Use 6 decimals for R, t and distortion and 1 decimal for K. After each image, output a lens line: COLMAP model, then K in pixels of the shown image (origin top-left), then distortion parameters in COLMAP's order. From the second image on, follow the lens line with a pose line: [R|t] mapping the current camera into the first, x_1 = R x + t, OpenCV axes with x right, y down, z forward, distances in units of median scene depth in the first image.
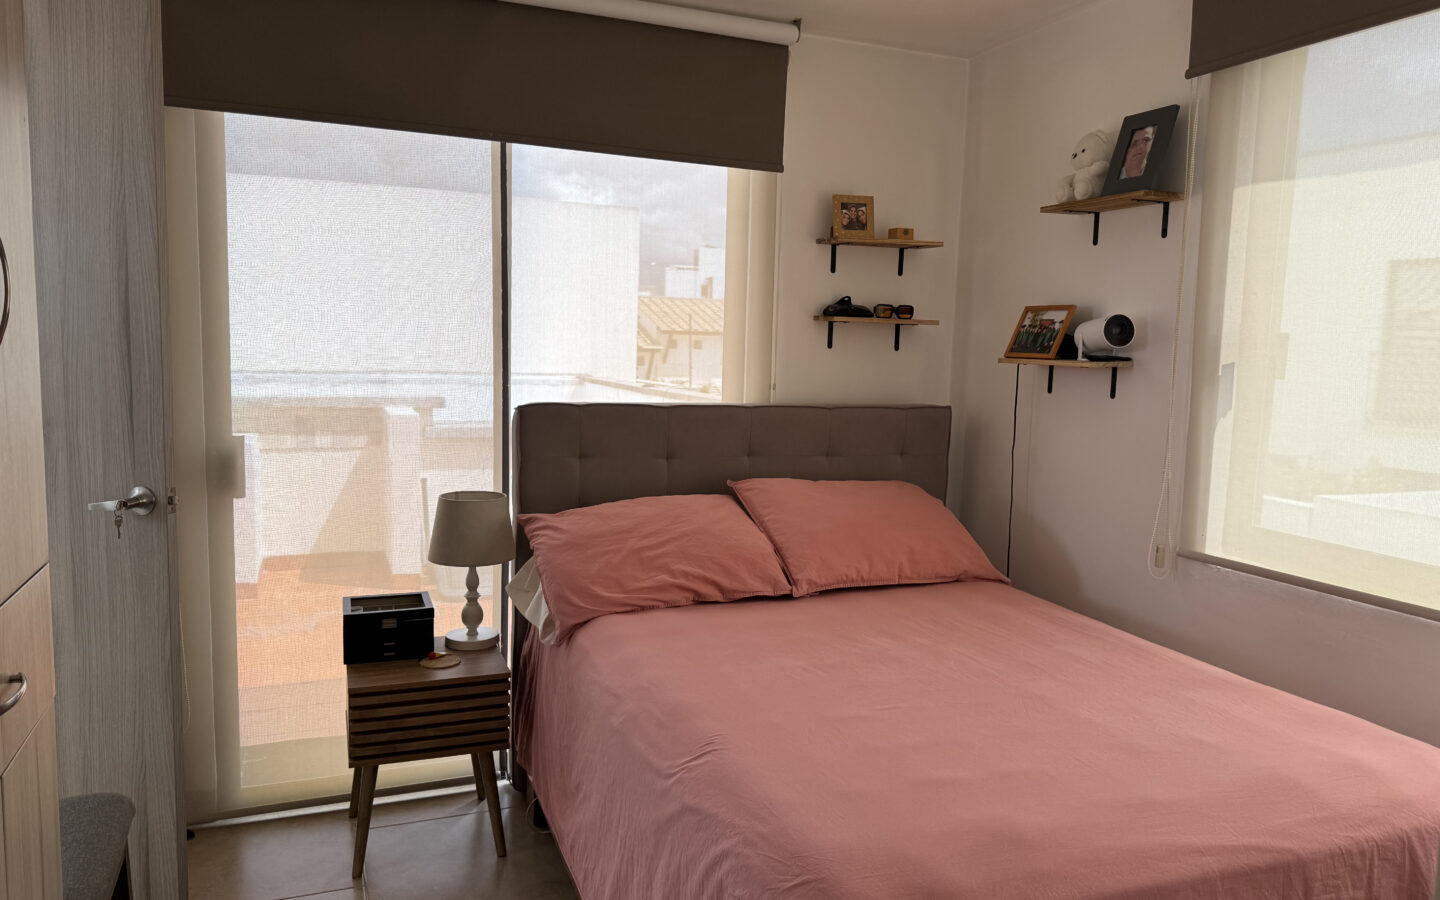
lens RADIAL K [[1016.3, 0, 714.0], [0, 1016.3, 446.6], [0, 0, 1]] dist [0.050838, -0.072218]
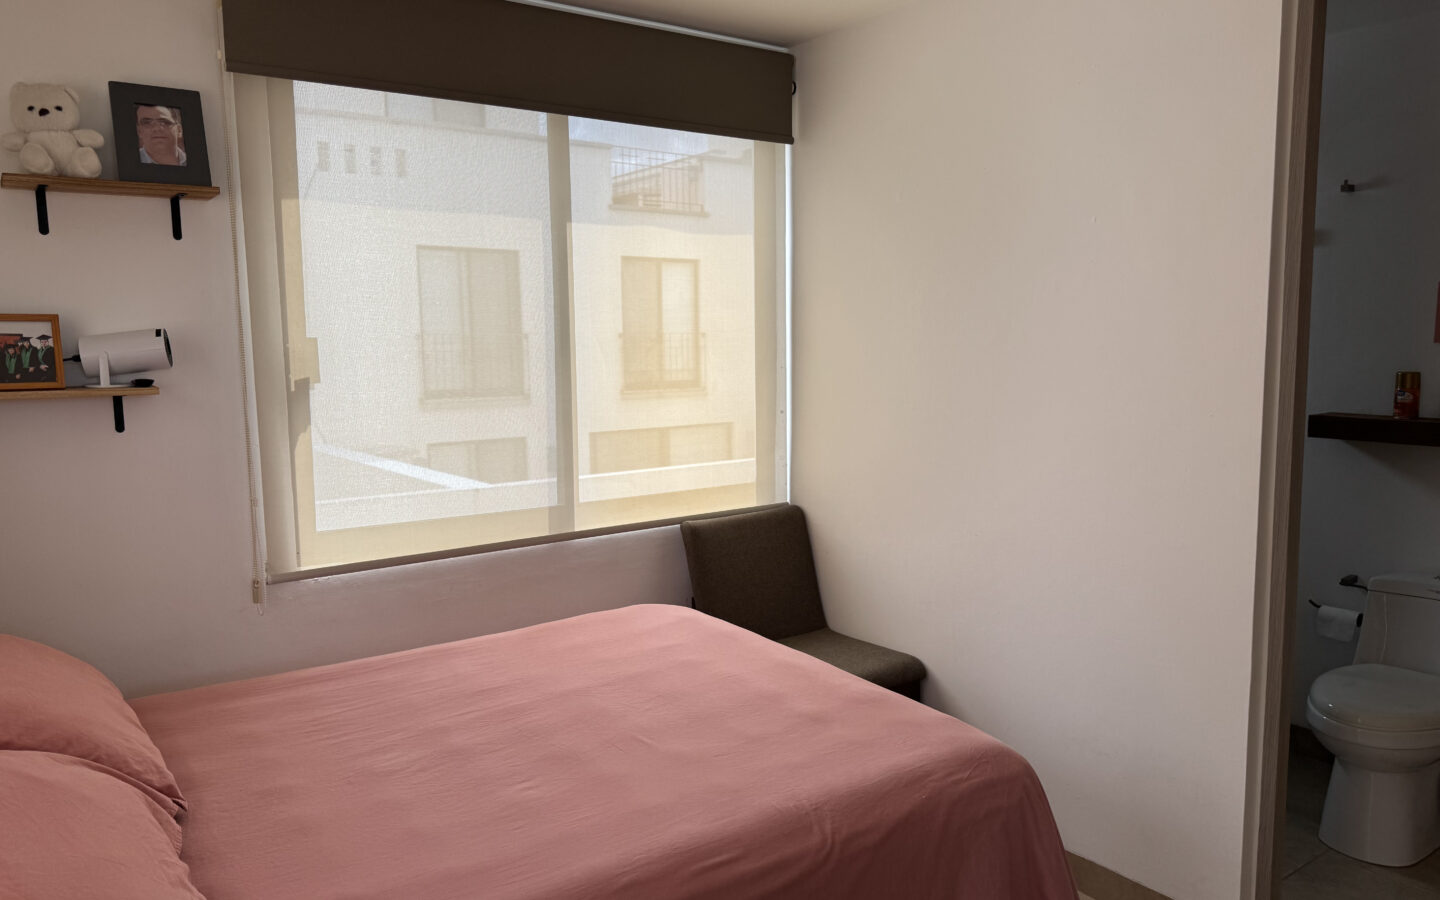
lens RADIAL K [[1016.3, 0, 714.0], [0, 1016.3, 446.6], [0, 0, 1]] dist [0.050838, -0.072218]
pose [[-0.235474, -0.124176, 0.963915, -0.527815], [0.107833, 0.982342, 0.152893, -0.115700], [-0.965880, 0.139944, -0.217926, 0.776773]]
